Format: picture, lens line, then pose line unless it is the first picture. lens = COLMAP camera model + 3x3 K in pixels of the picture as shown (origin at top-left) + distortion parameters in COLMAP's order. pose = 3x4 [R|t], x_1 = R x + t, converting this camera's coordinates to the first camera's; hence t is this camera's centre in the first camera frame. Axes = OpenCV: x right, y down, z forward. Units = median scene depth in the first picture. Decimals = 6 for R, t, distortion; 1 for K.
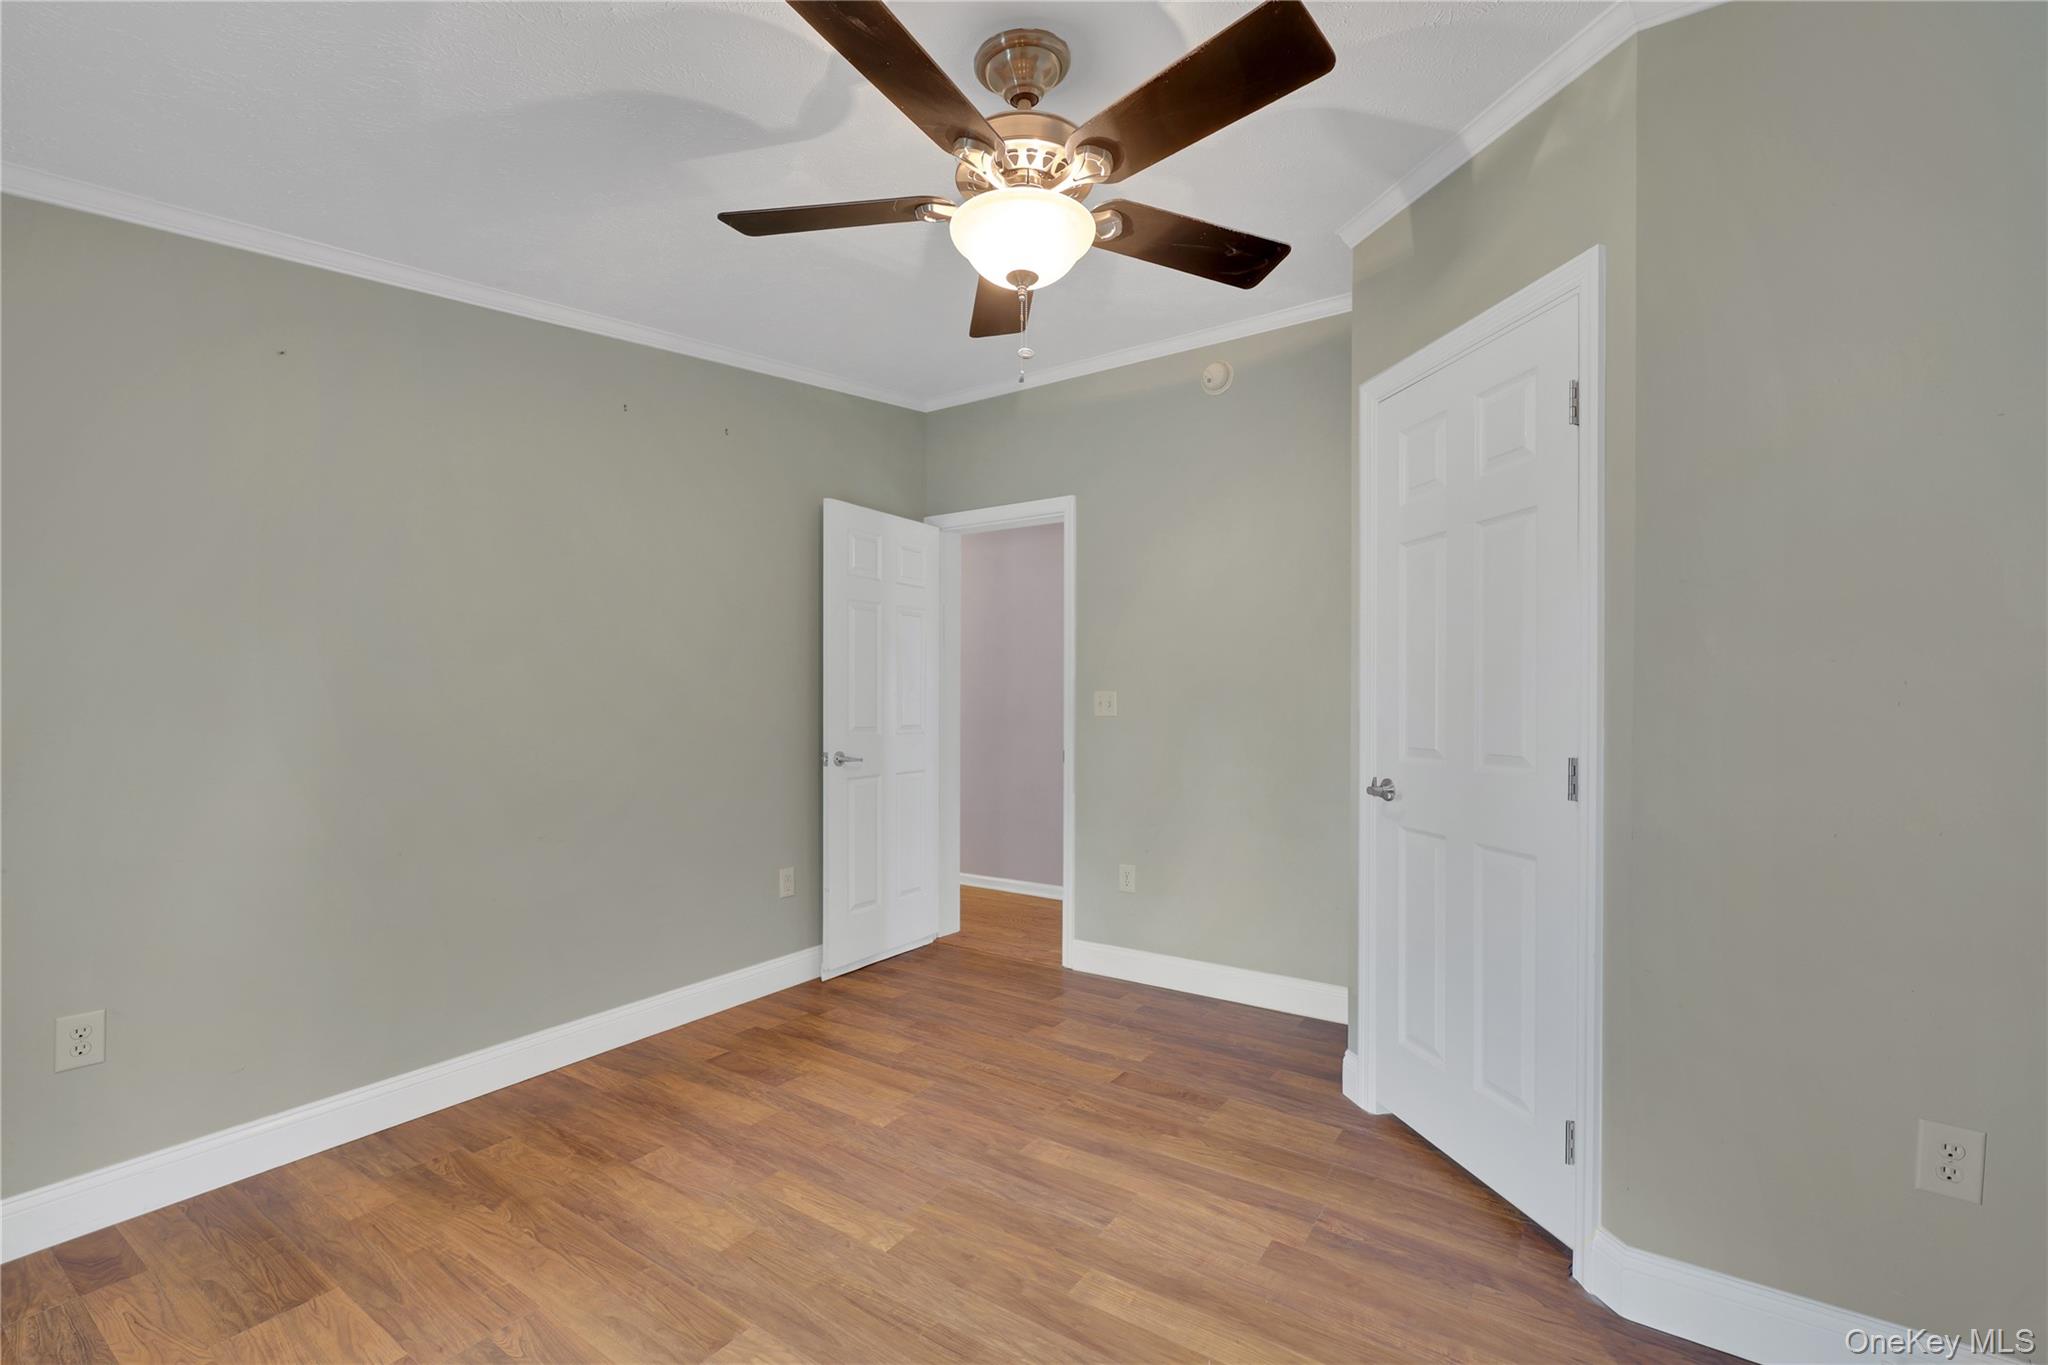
lens RADIAL K [[868.4, 0, 1018.7], [0, 868.4, 688.9], [0, 0, 1]] dist [-0.003735, 0.000579]
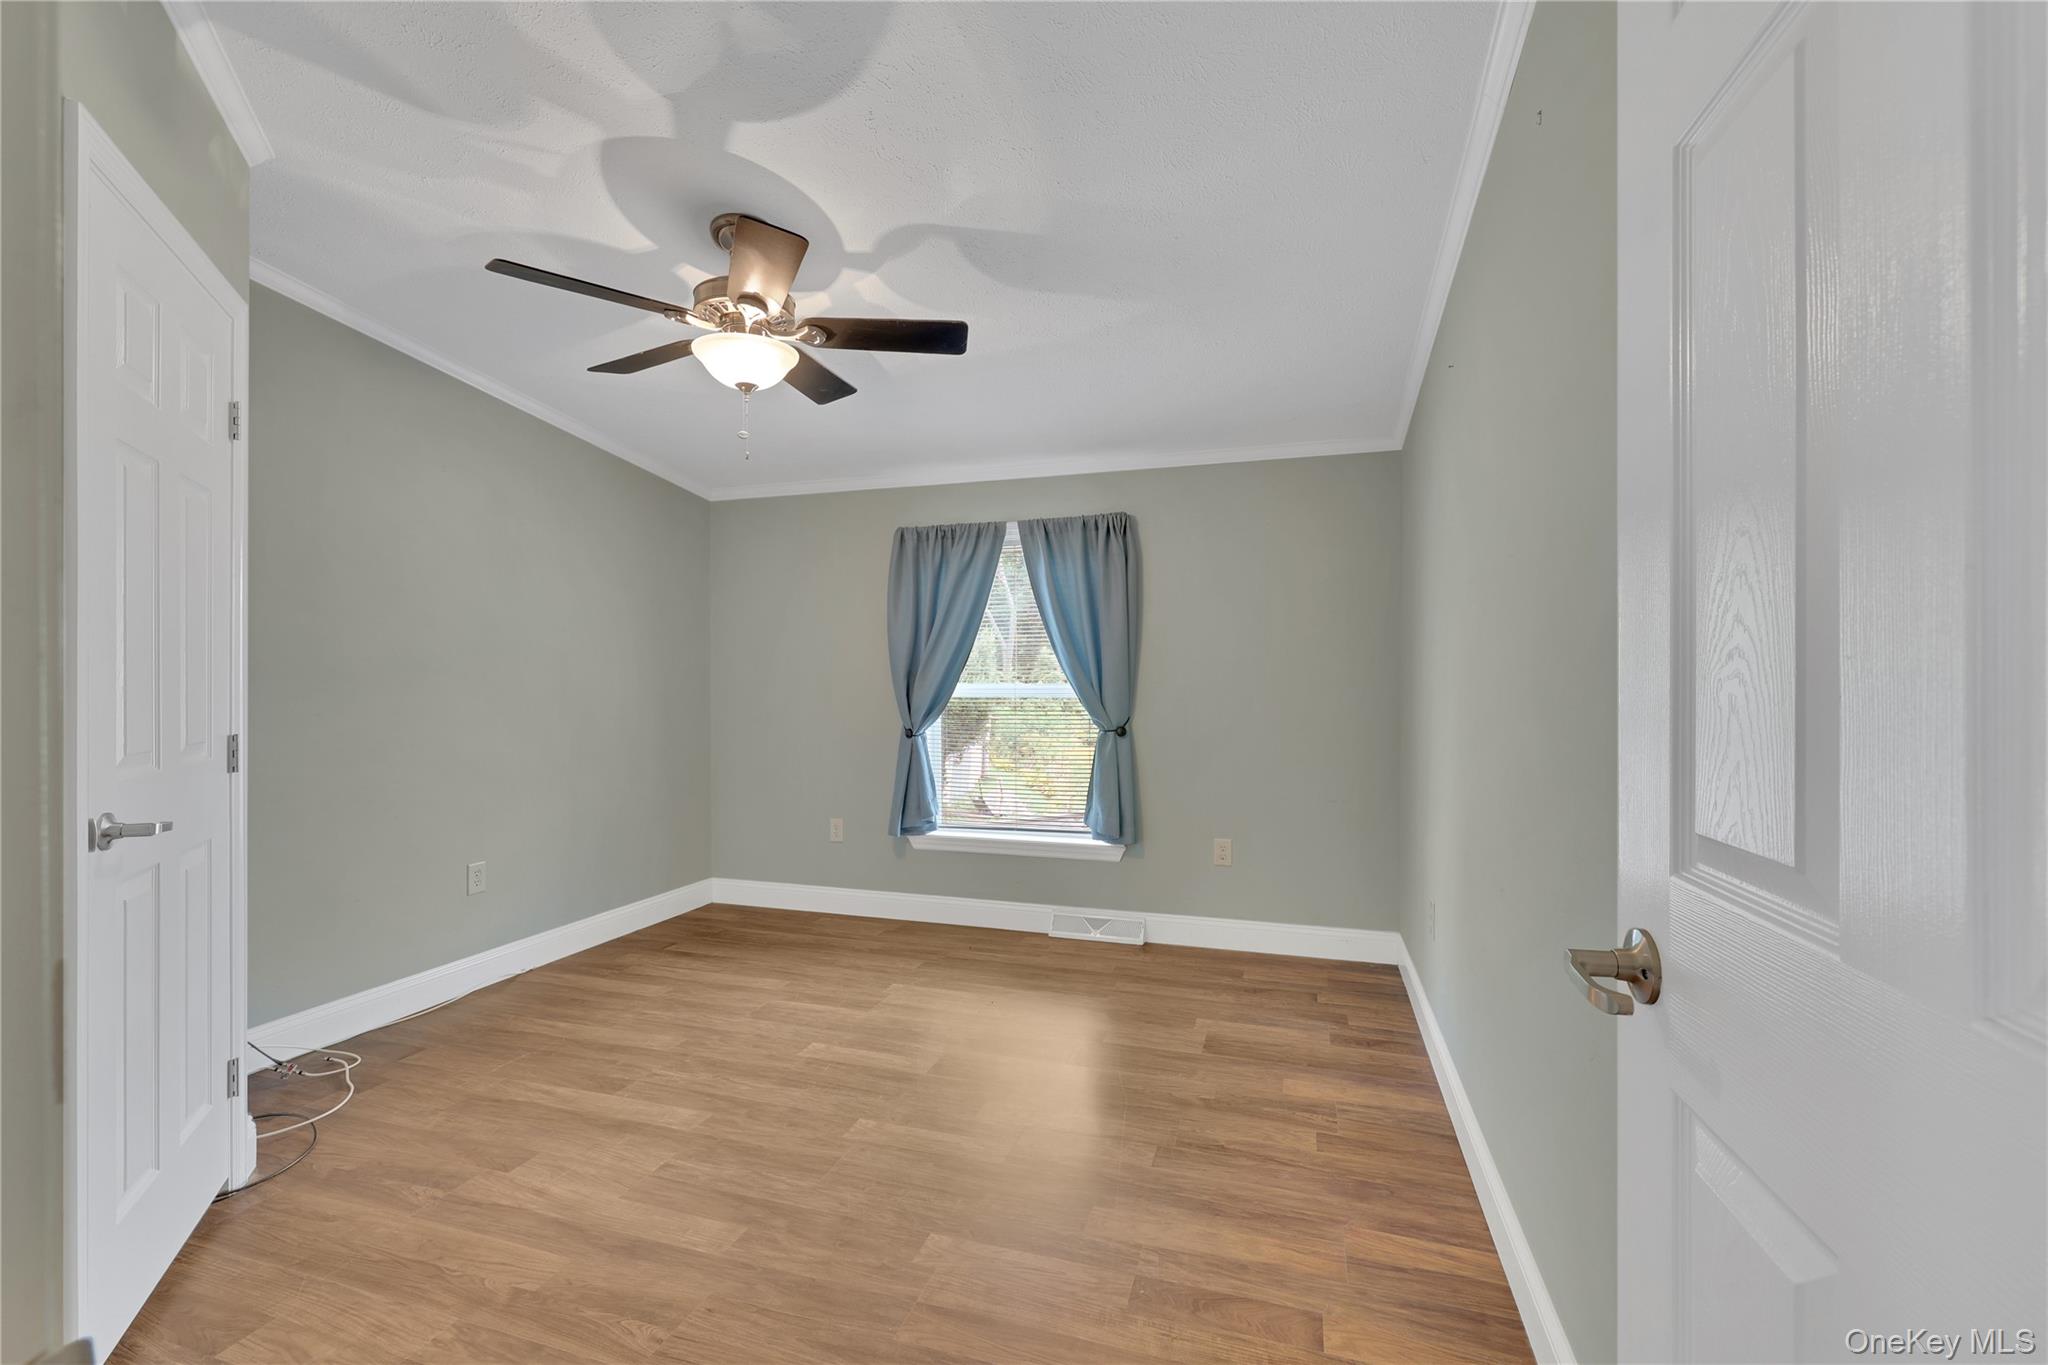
lens RADIAL K [[868.4, 0, 1027.6], [0, 868.4, 691.9], [0, 0, 1]] dist [-0.003735, 0.000579]
pose [[-0.954974, 0.004022, -0.296662, -0.012128], [0.004725, 0.999987, -0.001653, 0.025754], [0.296651, -0.002980, -0.954981, 1.983963]]
